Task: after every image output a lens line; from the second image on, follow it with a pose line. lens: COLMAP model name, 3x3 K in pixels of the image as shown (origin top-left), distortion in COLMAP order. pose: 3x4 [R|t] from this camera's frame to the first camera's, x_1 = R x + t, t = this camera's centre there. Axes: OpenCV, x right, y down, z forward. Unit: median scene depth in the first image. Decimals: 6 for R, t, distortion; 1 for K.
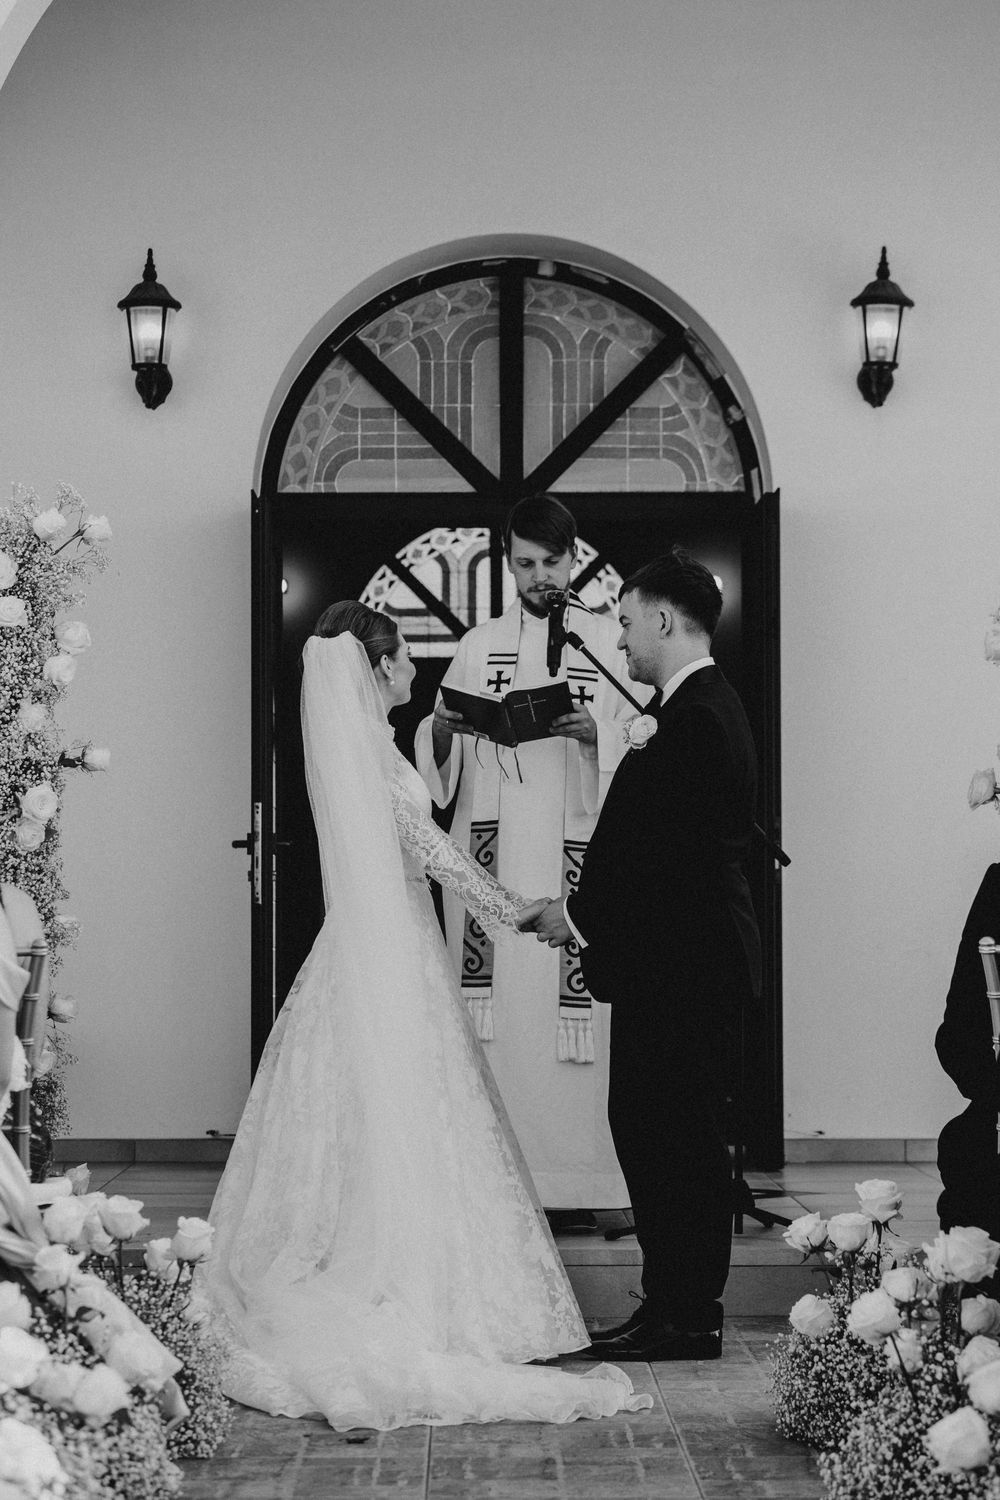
lens RADIAL K [[3635.9, 0, 434.4], [0, 3635.9, 739.7], [0, 0, 1]] dist [0.033807, 0.000000]
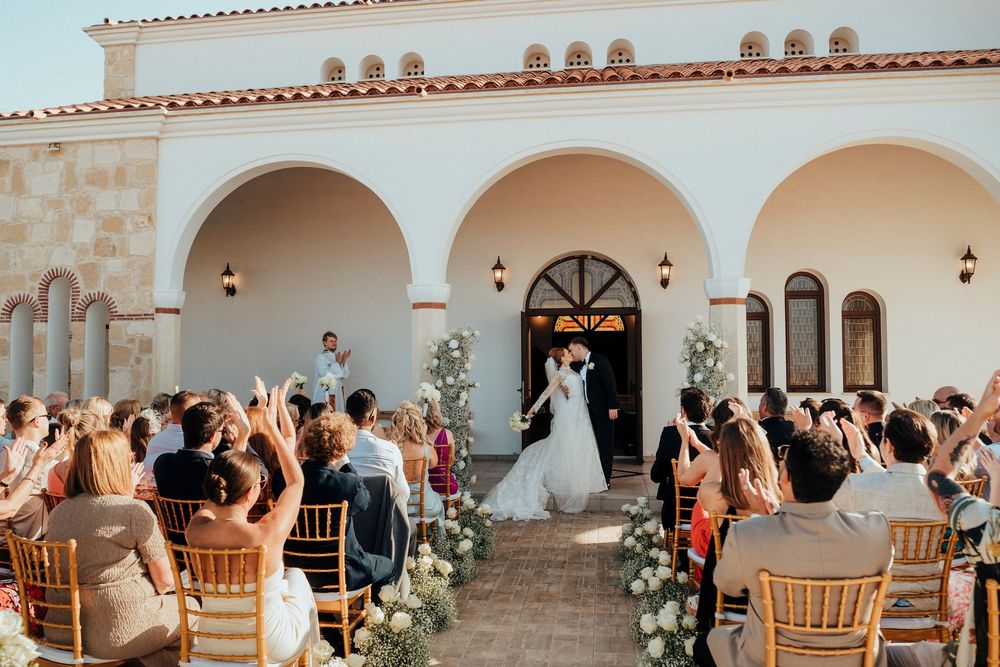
lens RADIAL K [[817.4, 0, 490.3], [0, 817.4, 336.6], [0, 0, 1]] dist [-0.033036, -0.000022]
pose [[0.991693, -0.007934, -0.128385, 0.039668], [0.010033, 0.999826, 0.015705, -0.052169], [0.128238, -0.016862, 0.991600, 0.002580]]
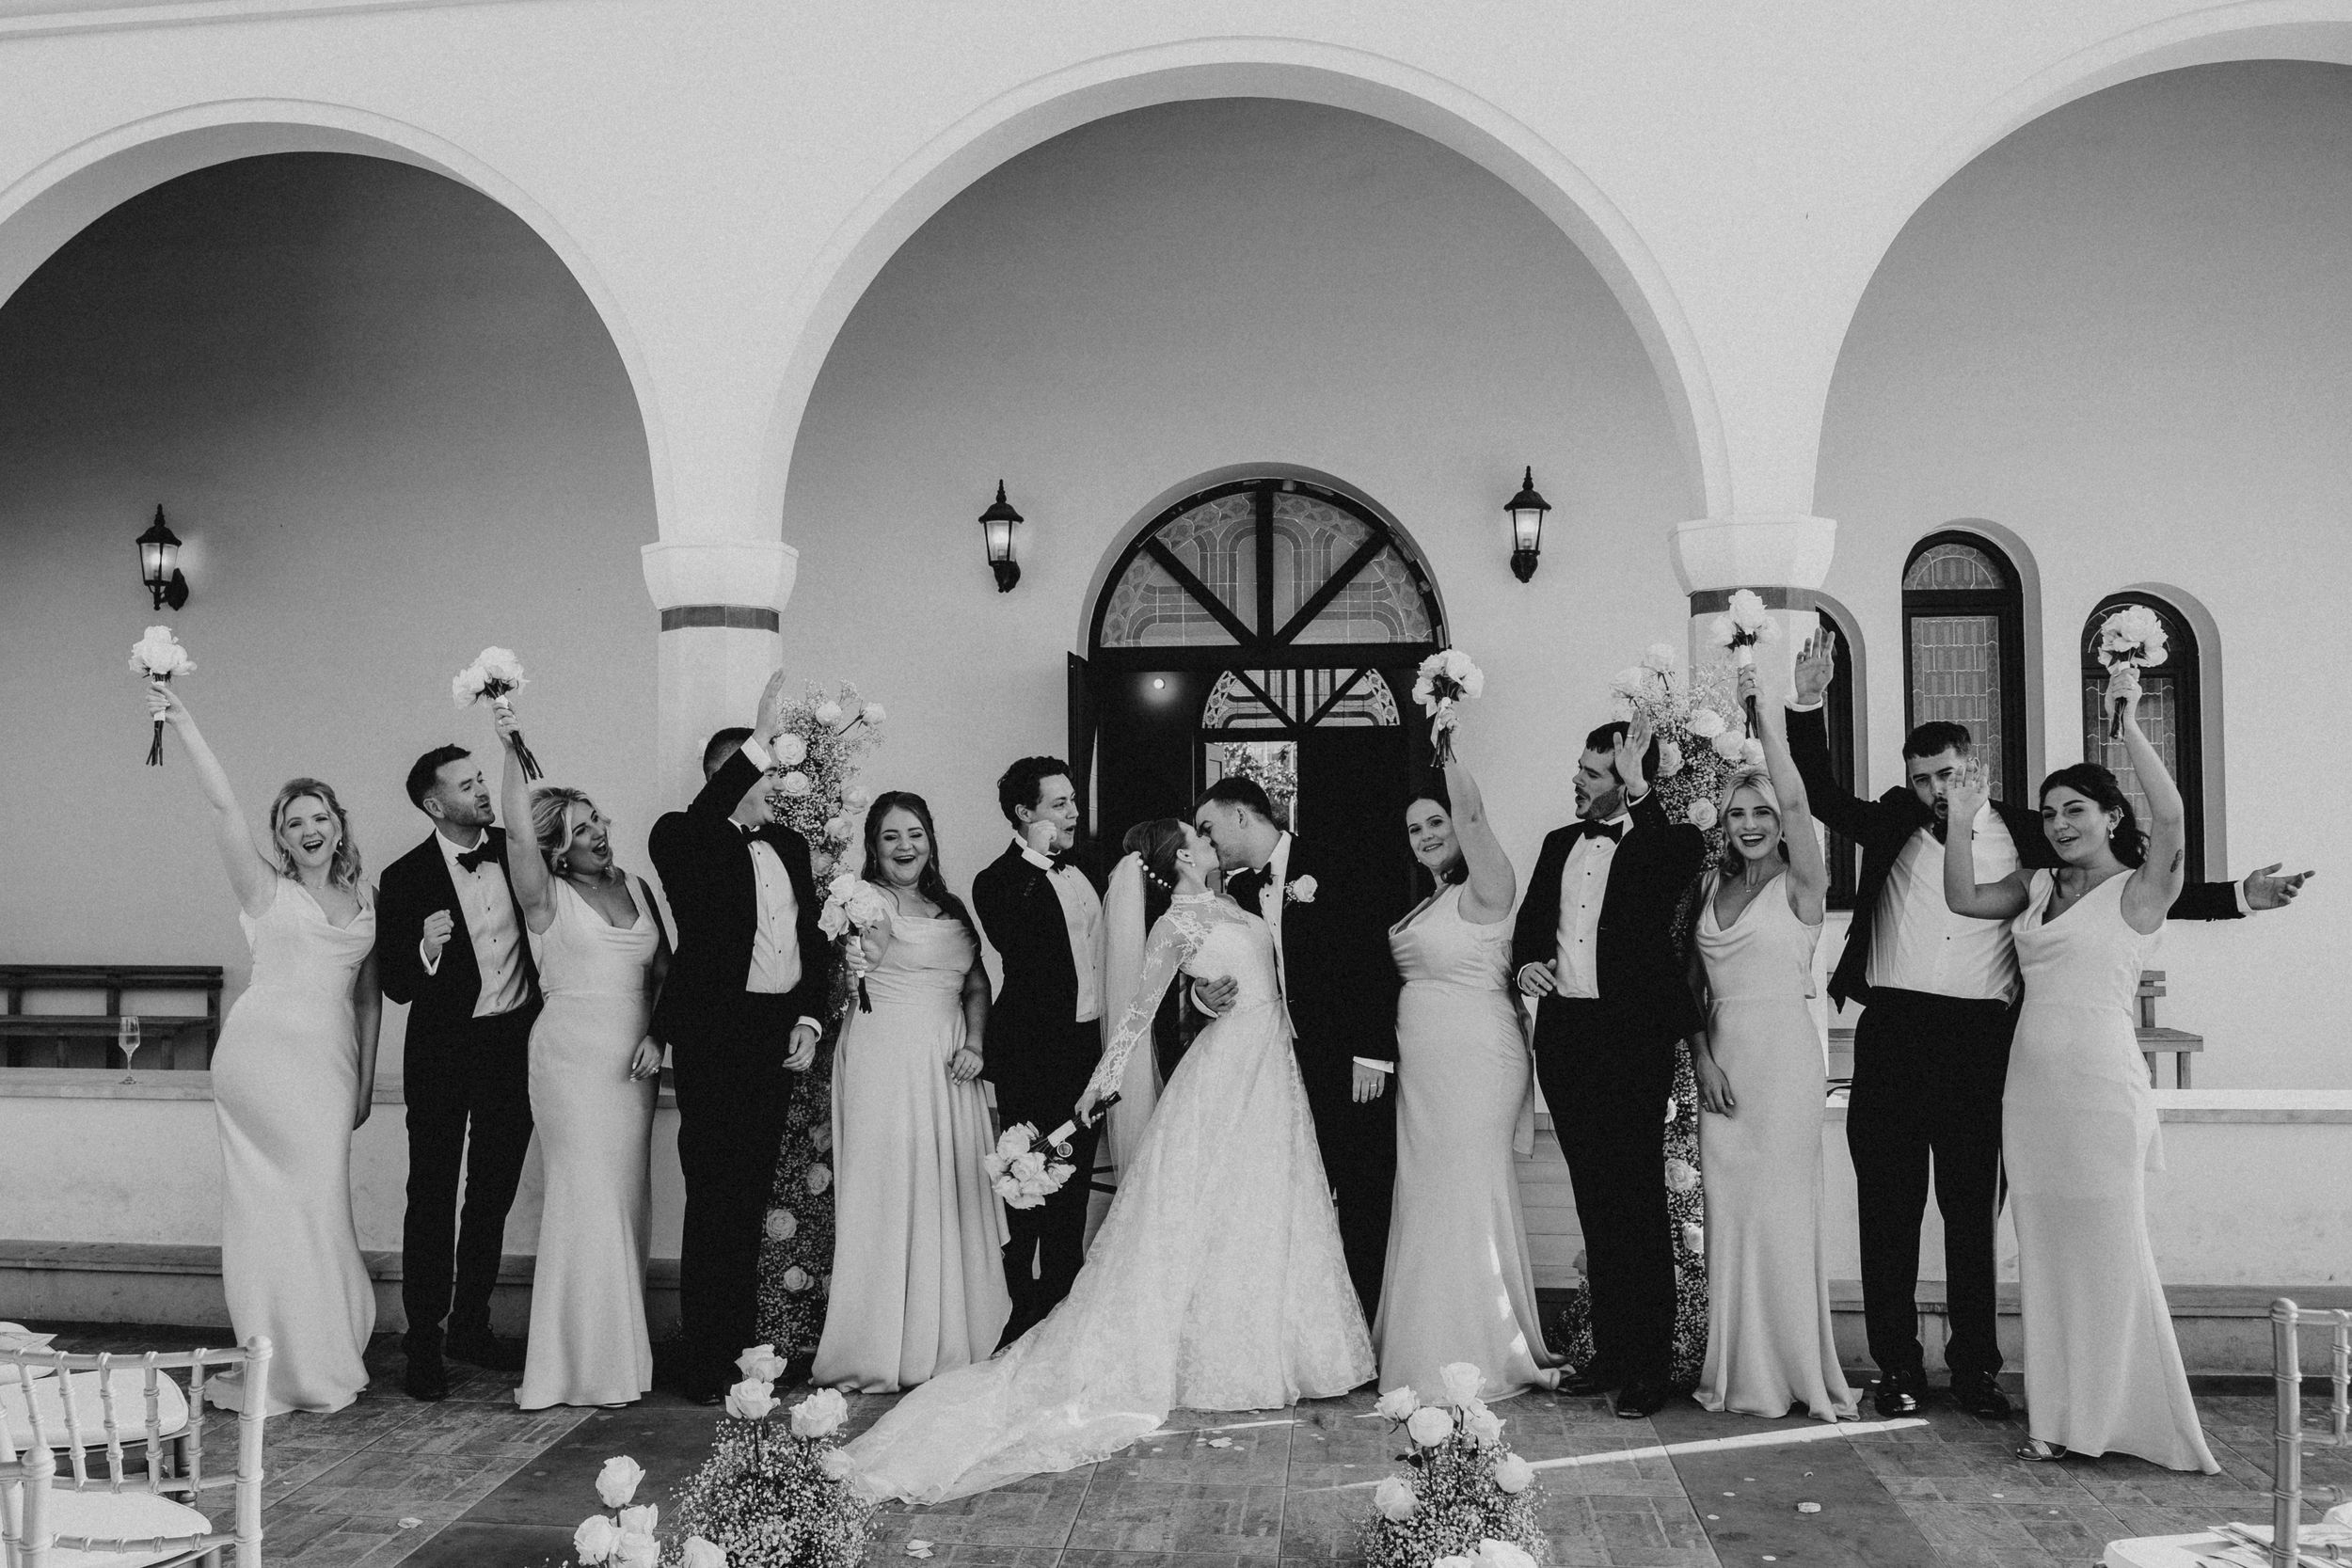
lens RADIAL K [[1973.4, 0, 1117.3], [0, 1973.4, 767.9], [0, 0, 1]] dist [-0.042475, -0.003907]
pose [[0.993901, -0.006998, -0.110052, 0.050313], [0.009600, 0.999686, 0.023129, -0.040371], [0.109856, -0.024044, 0.993657, 0.242588]]
